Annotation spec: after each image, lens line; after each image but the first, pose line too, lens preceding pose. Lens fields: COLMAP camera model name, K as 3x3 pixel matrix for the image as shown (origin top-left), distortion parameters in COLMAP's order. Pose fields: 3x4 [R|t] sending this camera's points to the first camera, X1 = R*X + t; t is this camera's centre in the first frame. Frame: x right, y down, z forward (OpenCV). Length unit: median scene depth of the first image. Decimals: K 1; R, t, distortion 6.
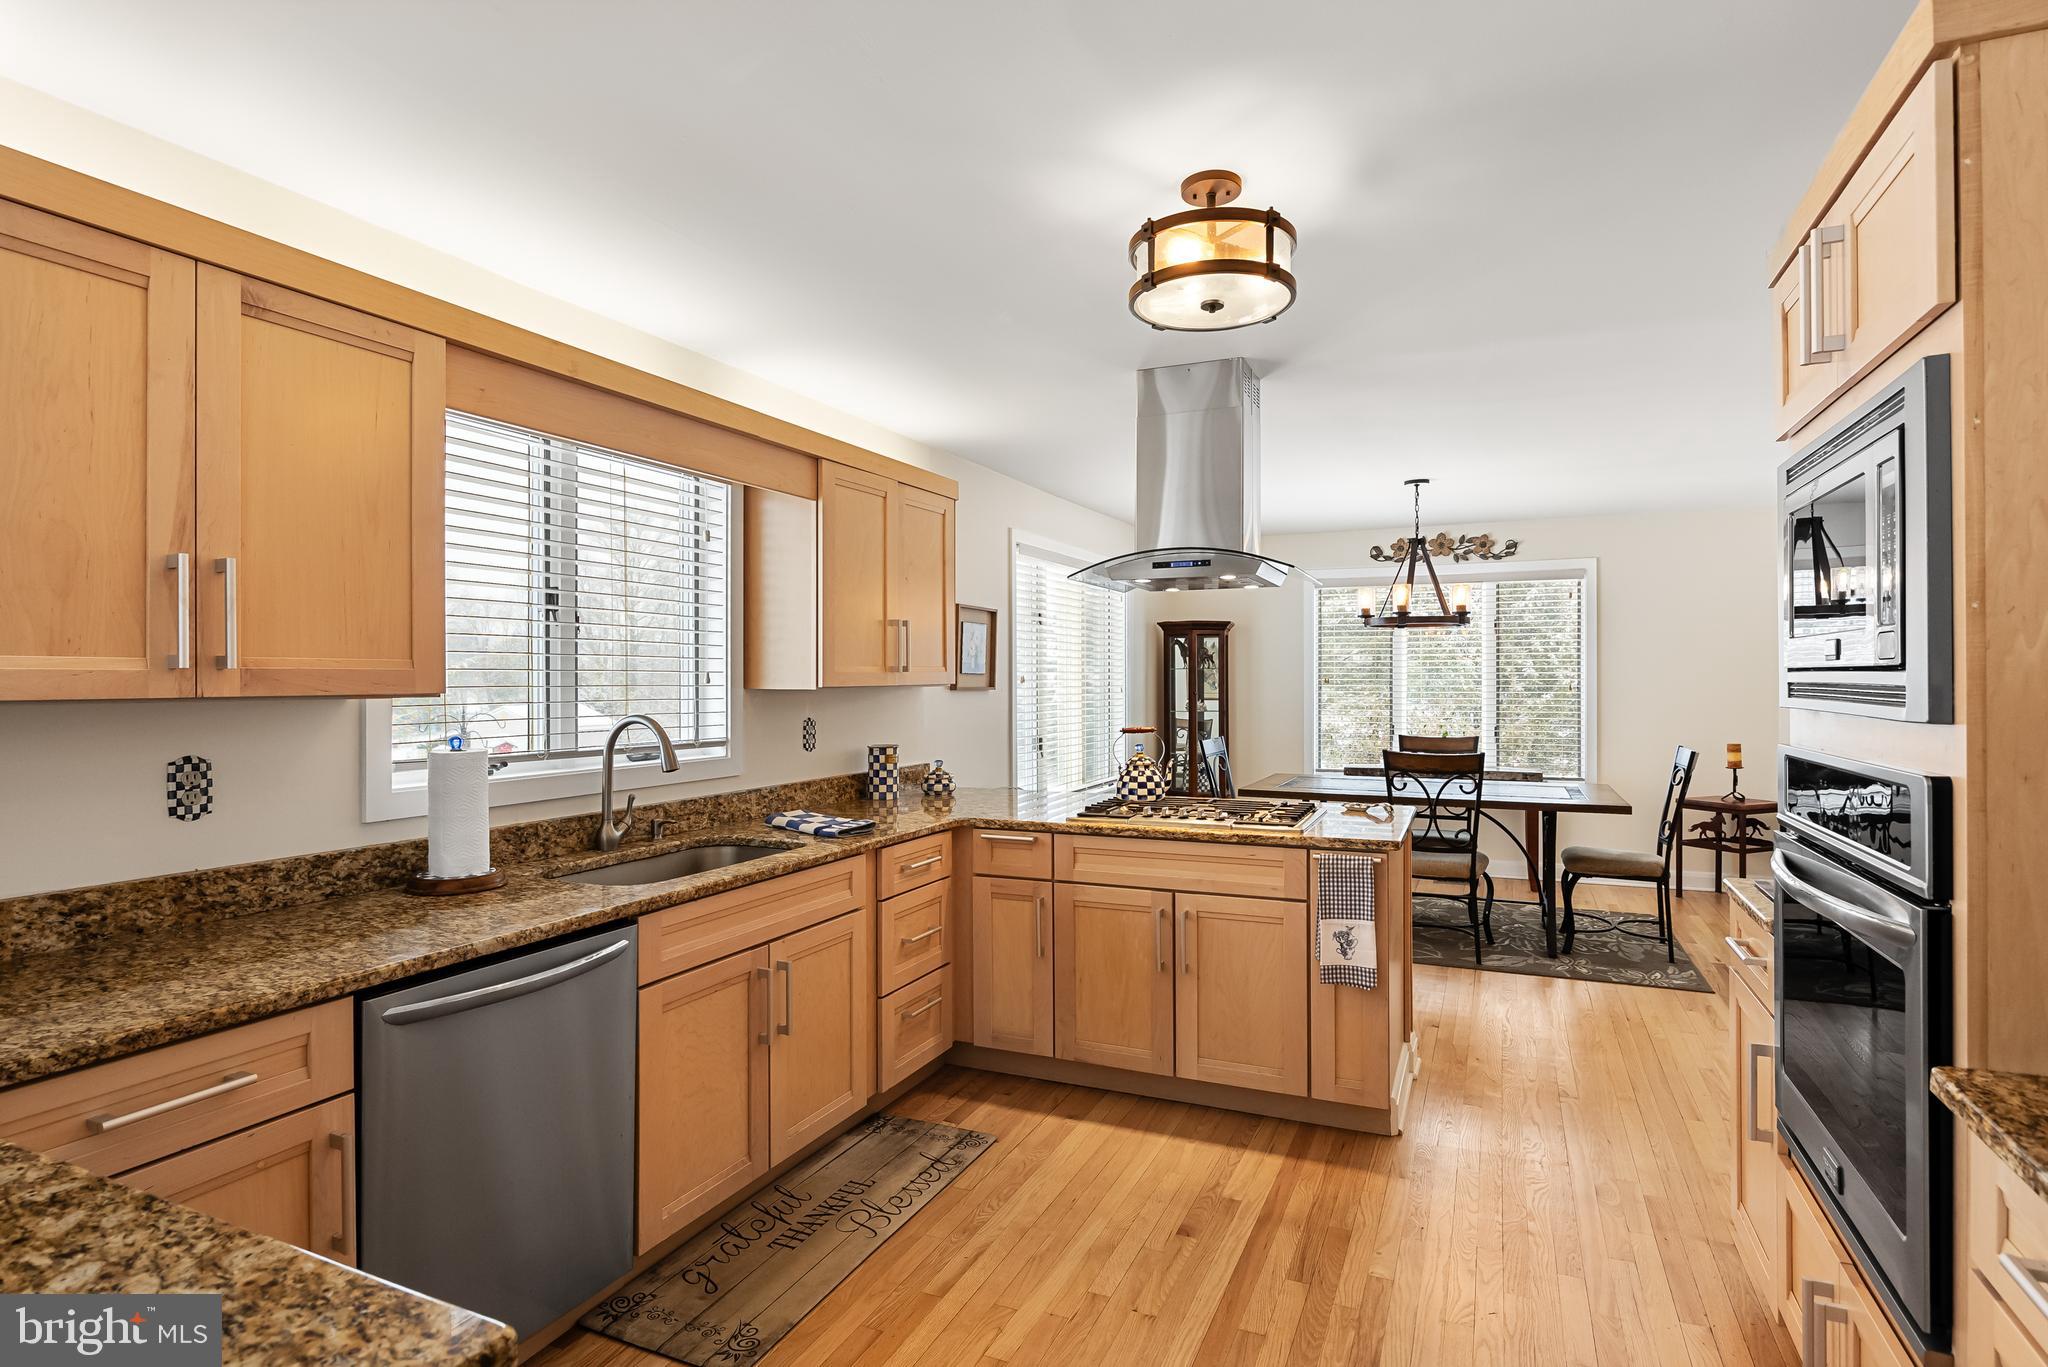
lens RADIAL K [[1027.7, 0, 1028.3], [0, 1027.7, 680.2], [0, 0, 1]] dist [-0.011770, -0.000048]
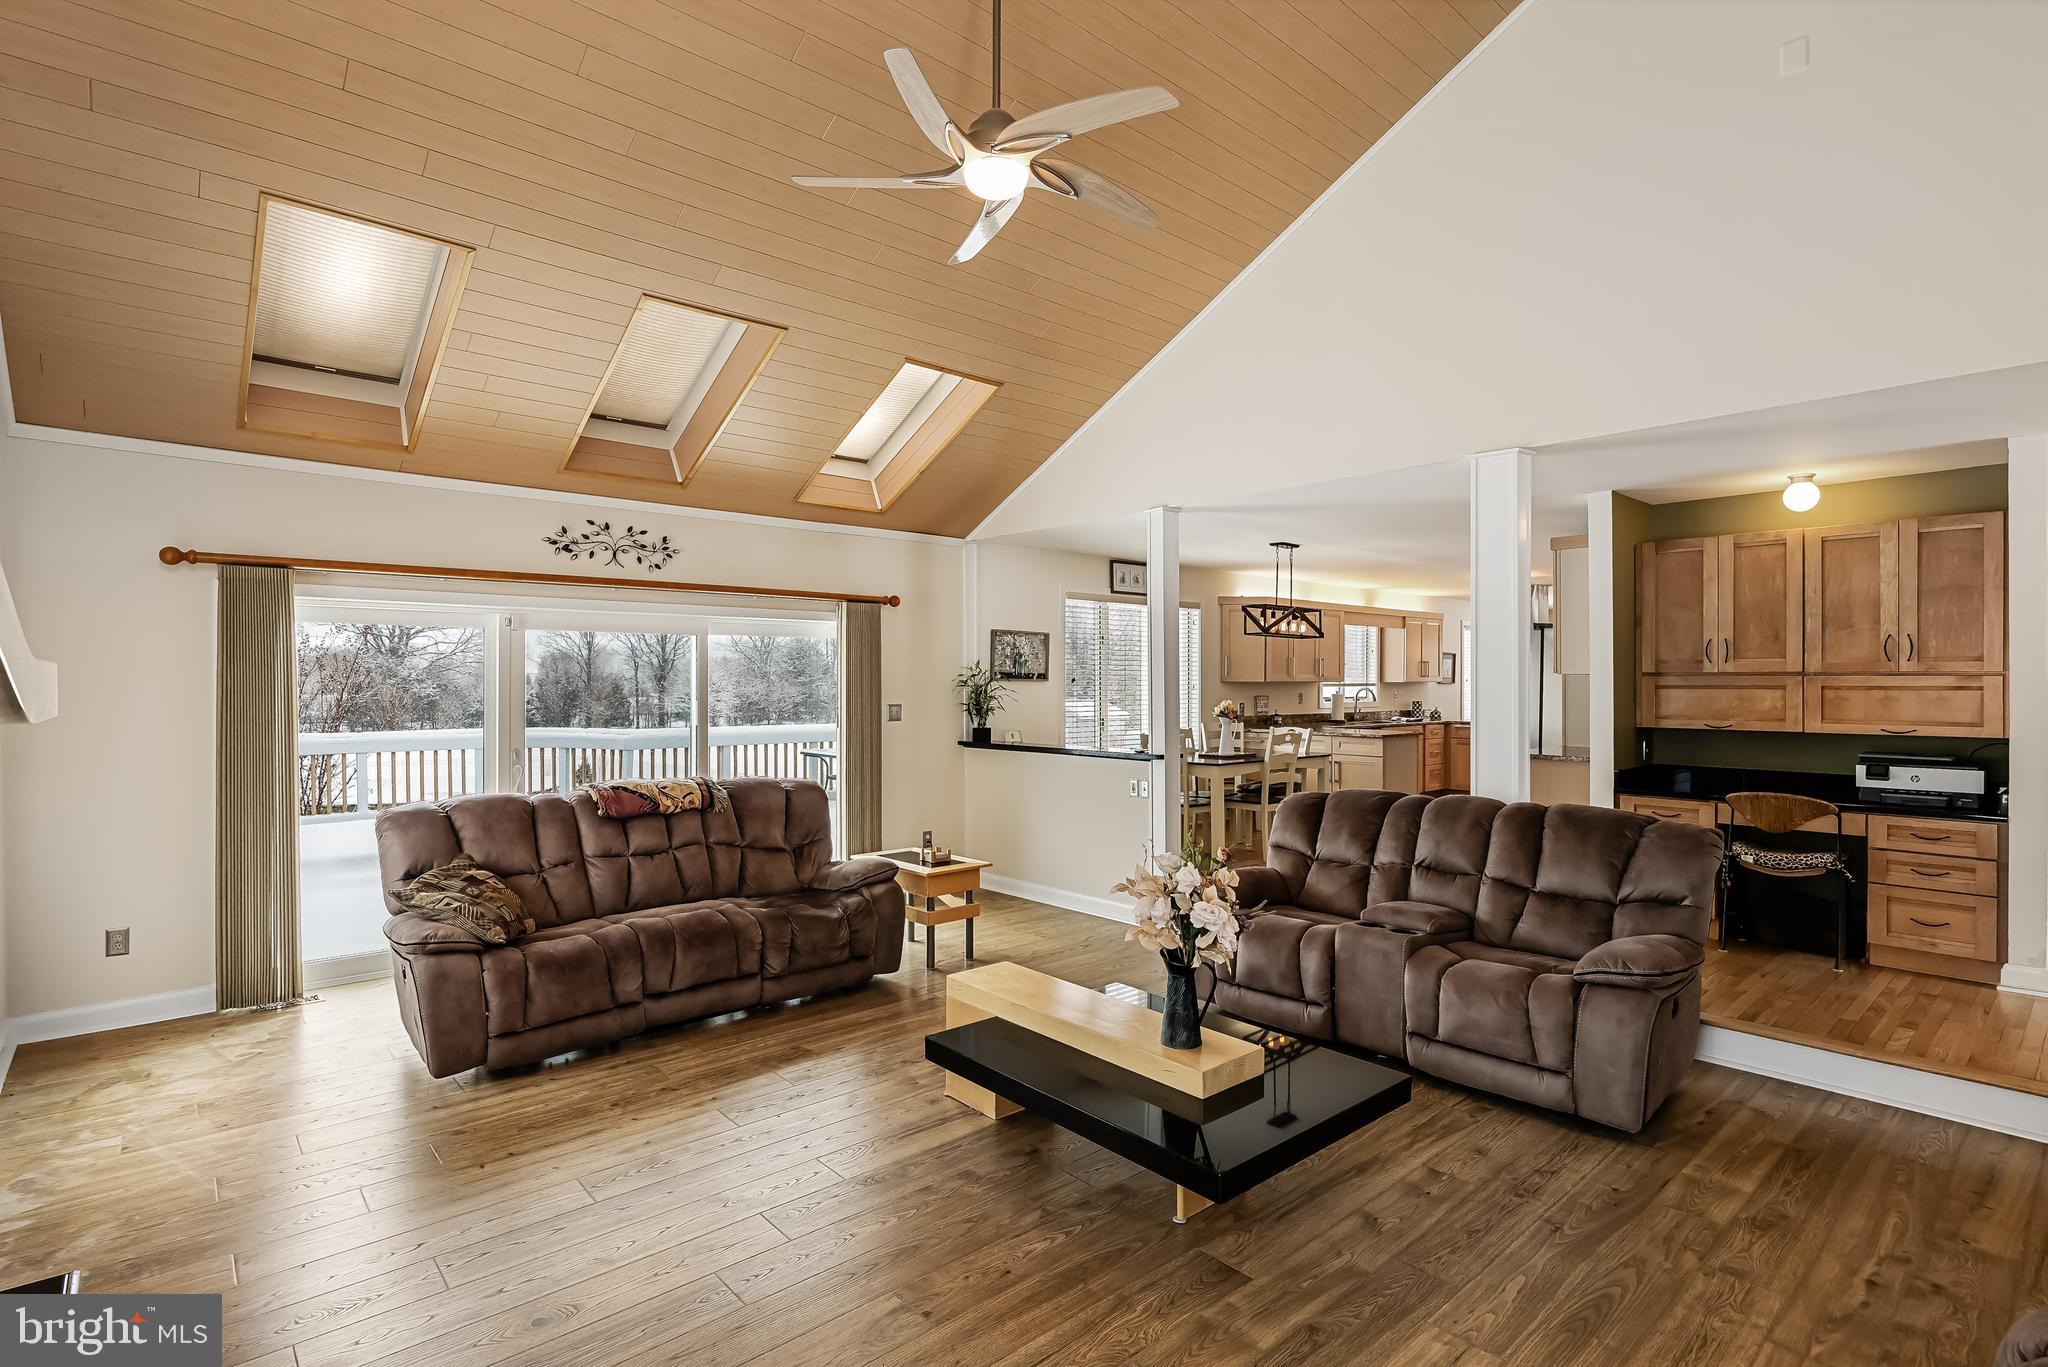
lens RADIAL K [[953.4, 0, 1044.5], [0, 953.4, 688.6], [0, 0, 1]] dist [-0.003361, -0.000049]
pose [[0.913692, 0.005906, -0.406365, -0.002370], [-0.003957, 0.999976, 0.005635, 0.017282], [0.406388, -0.003540, 0.913694, -2.581494]]
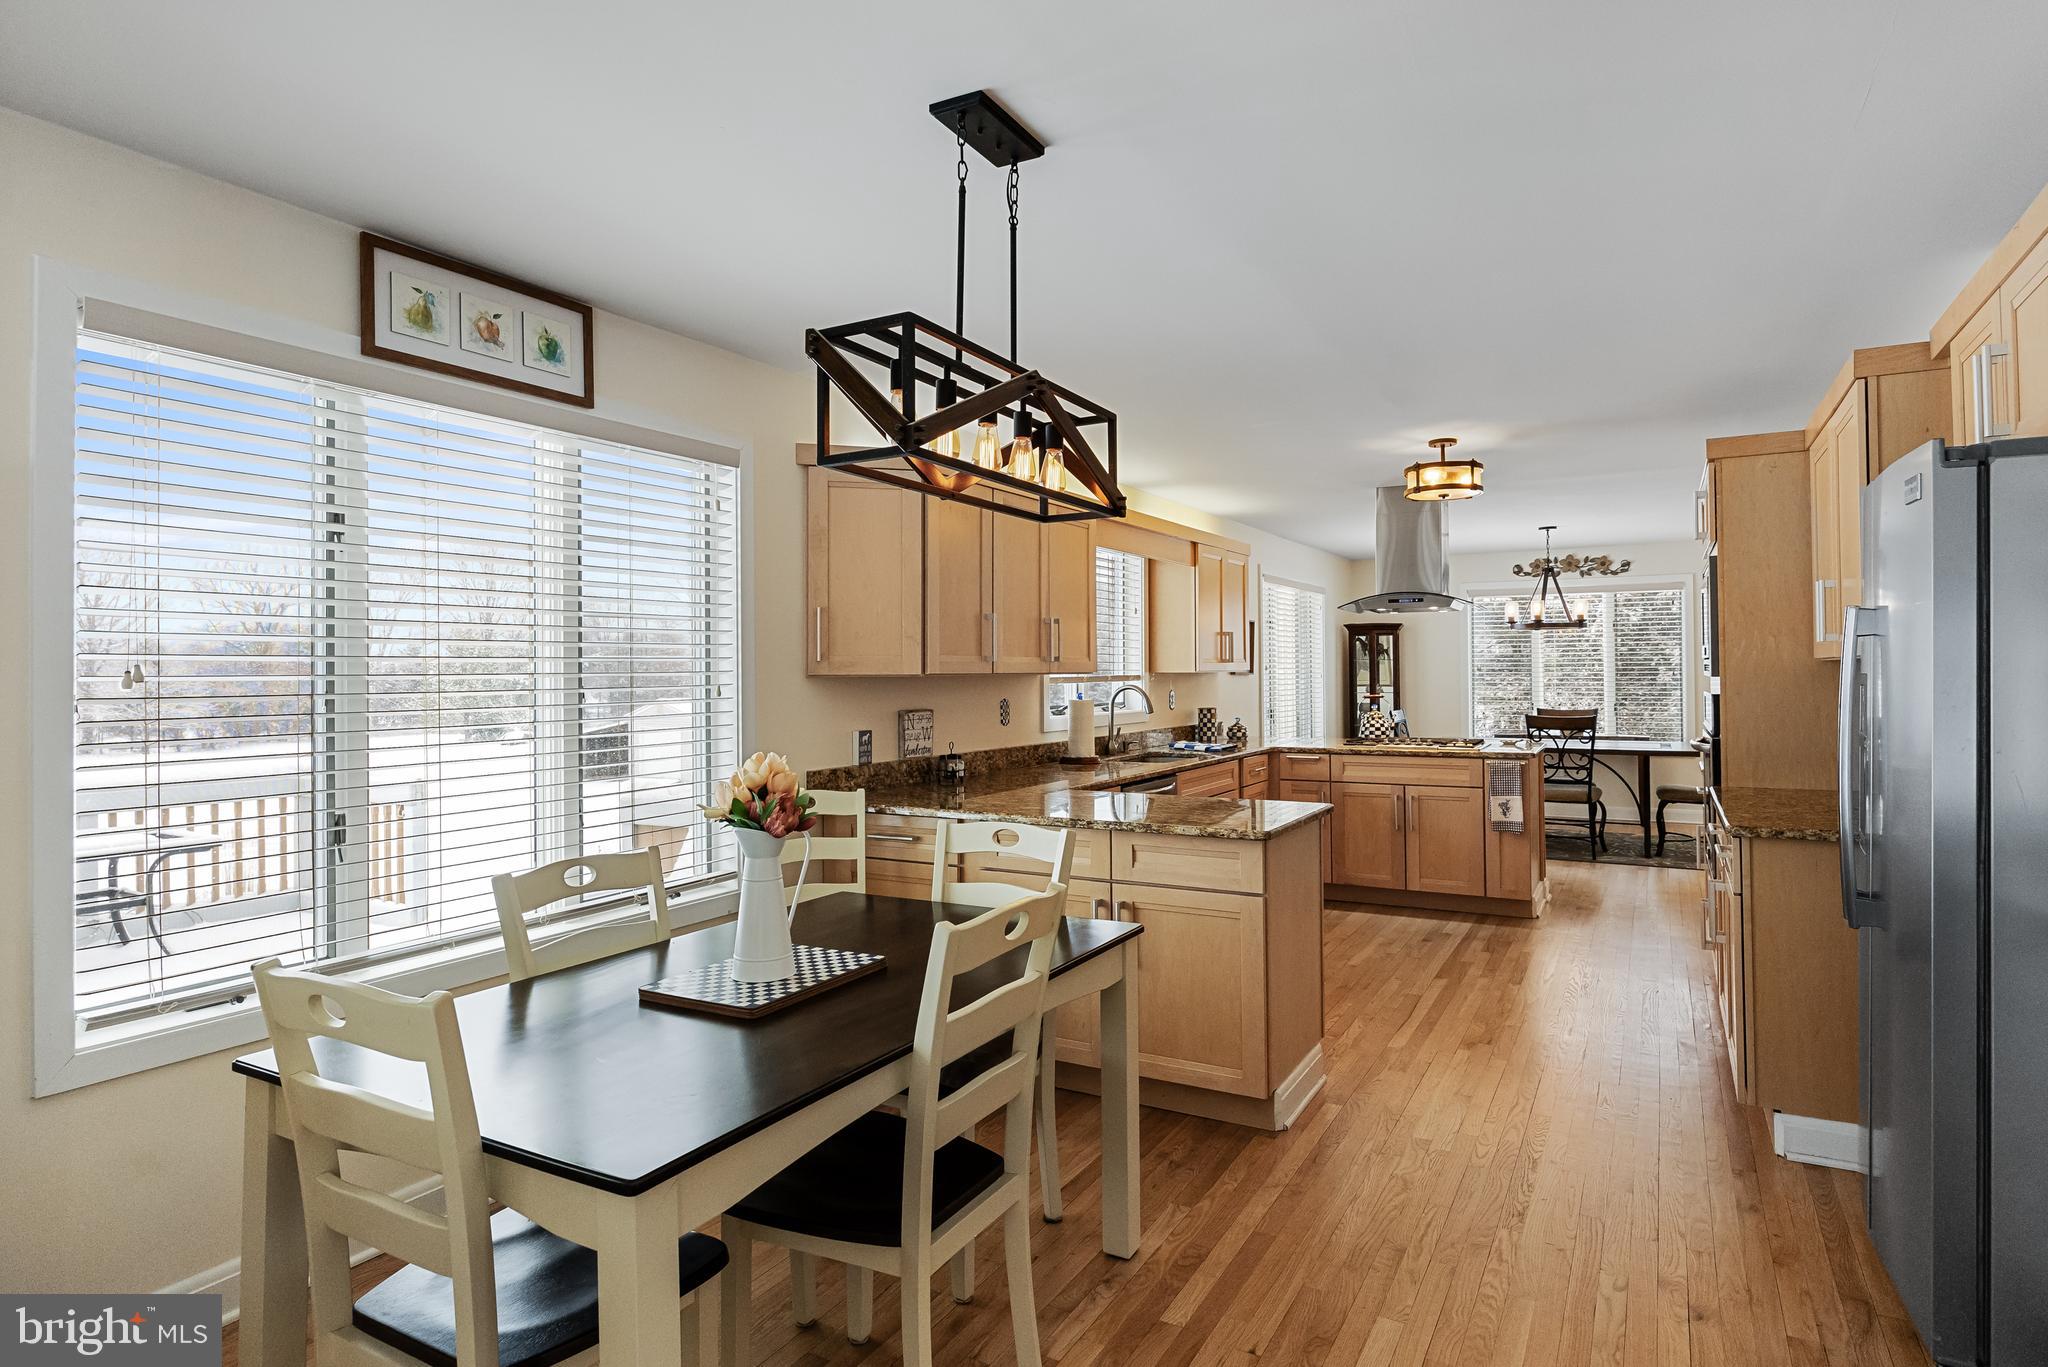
lens RADIAL K [[1067.9, 0, 1028.1], [0, 1067.9, 657.5], [0, 0, 1]] dist [-0.013801, 0.001756]
pose [[0.994831, -0.005254, -0.101411, -0.317093], [0.003756, 0.999881, -0.014959, 0.009647], [0.101477, 0.014501, 0.994732, -0.903975]]
